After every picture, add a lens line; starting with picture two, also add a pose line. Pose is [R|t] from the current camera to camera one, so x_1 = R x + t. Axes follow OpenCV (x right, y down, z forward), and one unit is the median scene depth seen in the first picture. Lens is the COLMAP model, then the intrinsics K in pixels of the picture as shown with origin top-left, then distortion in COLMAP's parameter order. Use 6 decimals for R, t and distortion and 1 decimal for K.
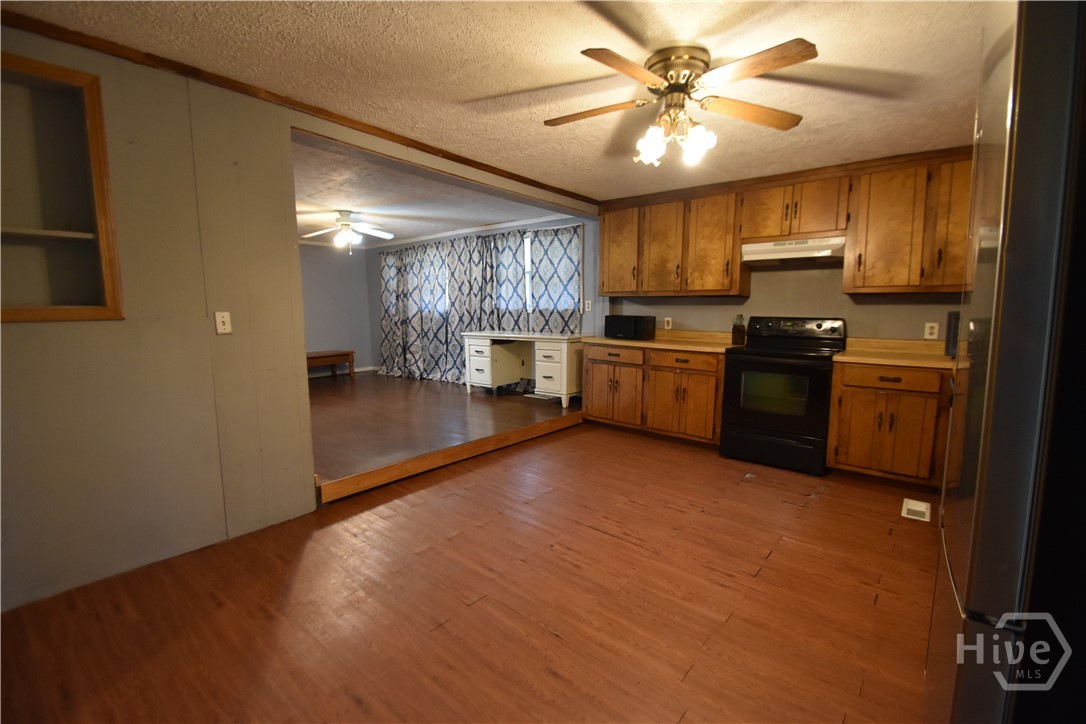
lens RADIAL K [[473.8, 0, 545.0], [0, 473.8, 357.6], [0, 0, 1]] dist [0.001912, -0.013504]
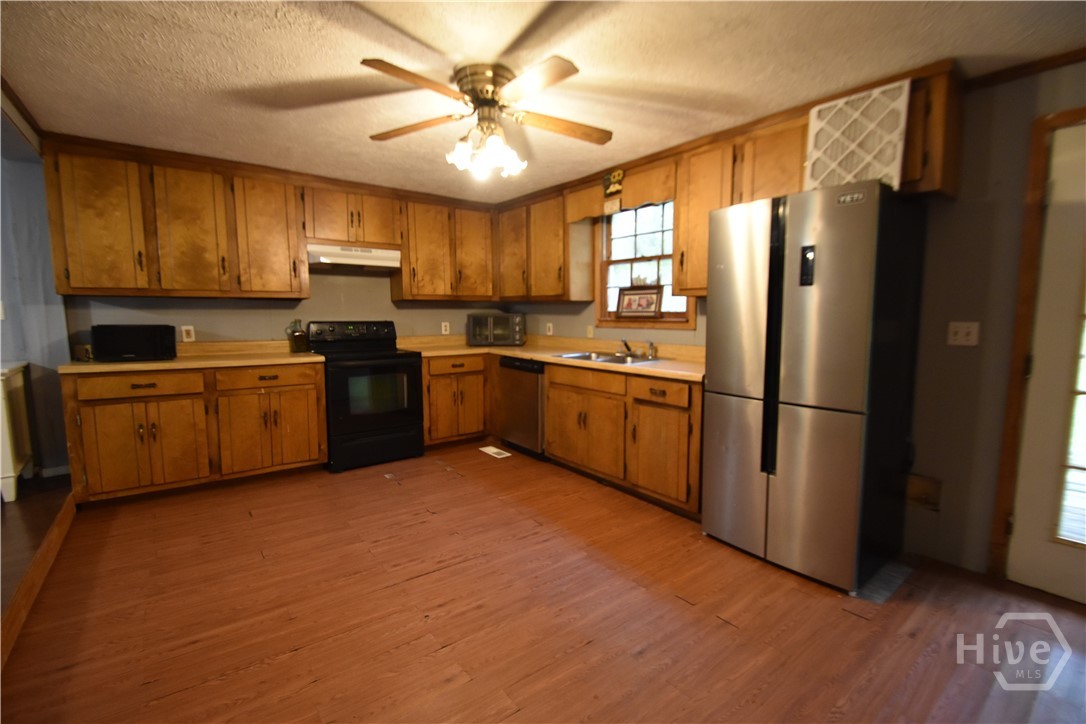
lens RADIAL K [[473.8, 0, 545.0], [0, 473.8, 357.6], [0, 0, 1]] dist [0.001912, -0.013504]
pose [[0.218641, -0.096770, 0.970995, -0.460118], [0.102439, 0.991848, 0.075781, -0.047374], [-0.970413, 0.082899, 0.226772, 0.413556]]
